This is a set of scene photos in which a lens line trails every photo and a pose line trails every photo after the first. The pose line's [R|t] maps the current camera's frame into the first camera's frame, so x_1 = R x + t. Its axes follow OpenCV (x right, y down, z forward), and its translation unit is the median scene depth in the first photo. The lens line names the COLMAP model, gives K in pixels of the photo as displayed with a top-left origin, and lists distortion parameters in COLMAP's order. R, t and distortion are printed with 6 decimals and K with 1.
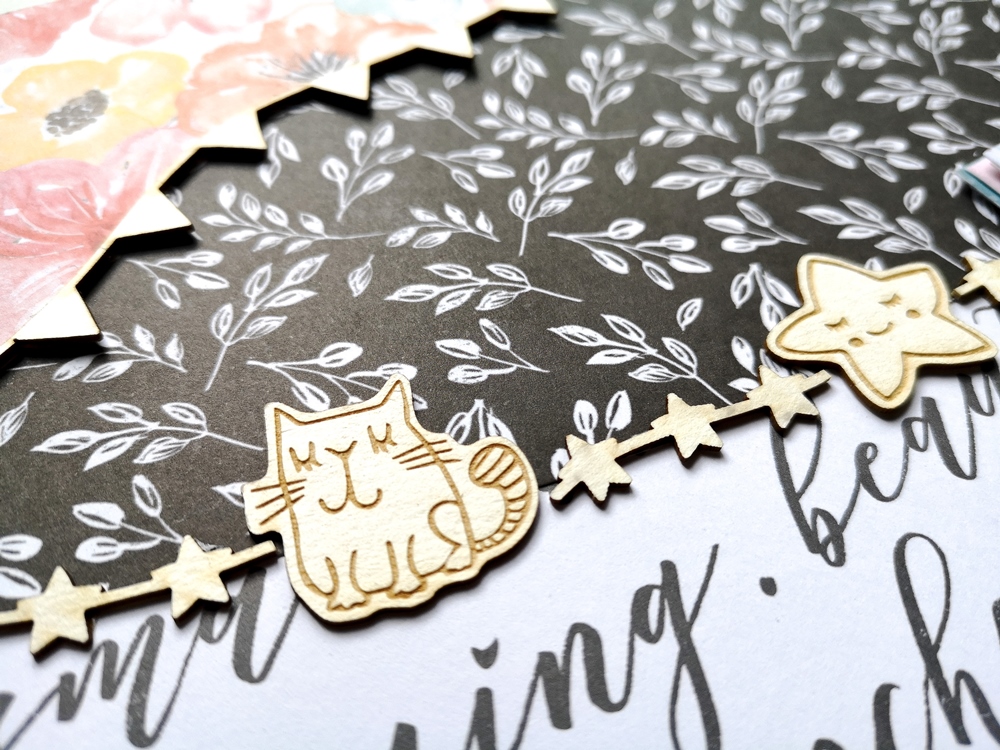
lens RADIAL K [[849.6, 0, 500.0], [0, 849.6, 375.0], [0, 0, 1]] dist [0.050462, -0.176109]
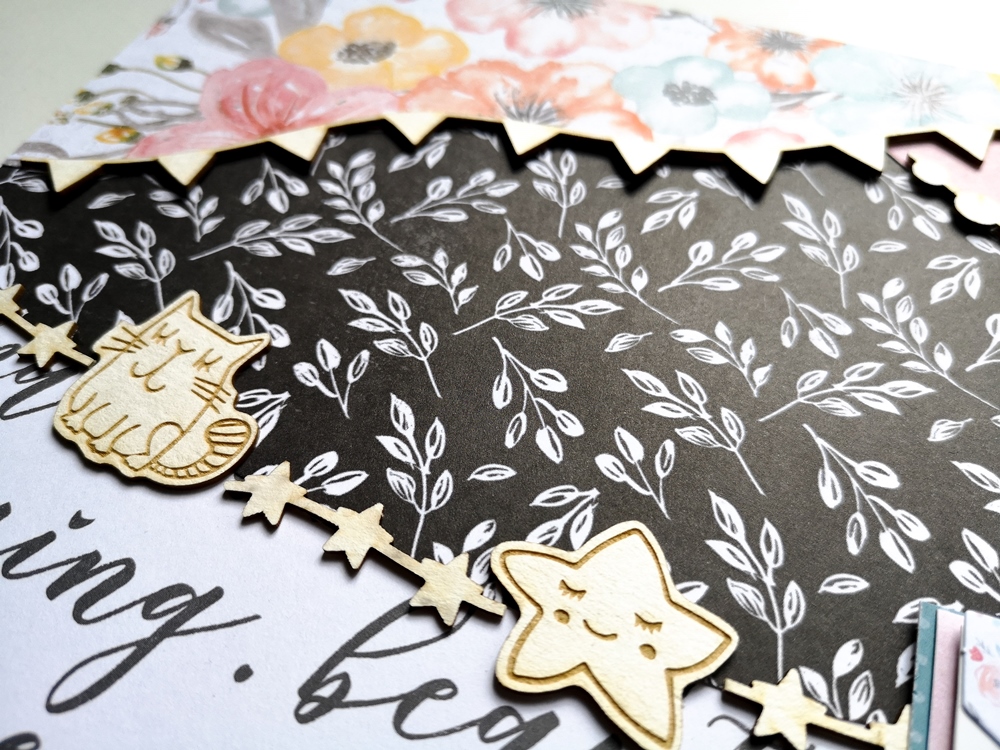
lens RADIAL K [[827.6, 0, 503.8], [0, 827.6, 377.6], [0, 0, 1]] dist [0.059878, -0.160156]
pose [[0.604928, 0.617390, -0.502884, 0.728971], [-0.615538, 0.763206, 0.196545, -0.402191], [0.505149, 0.190649, 0.841711, 0.187352]]
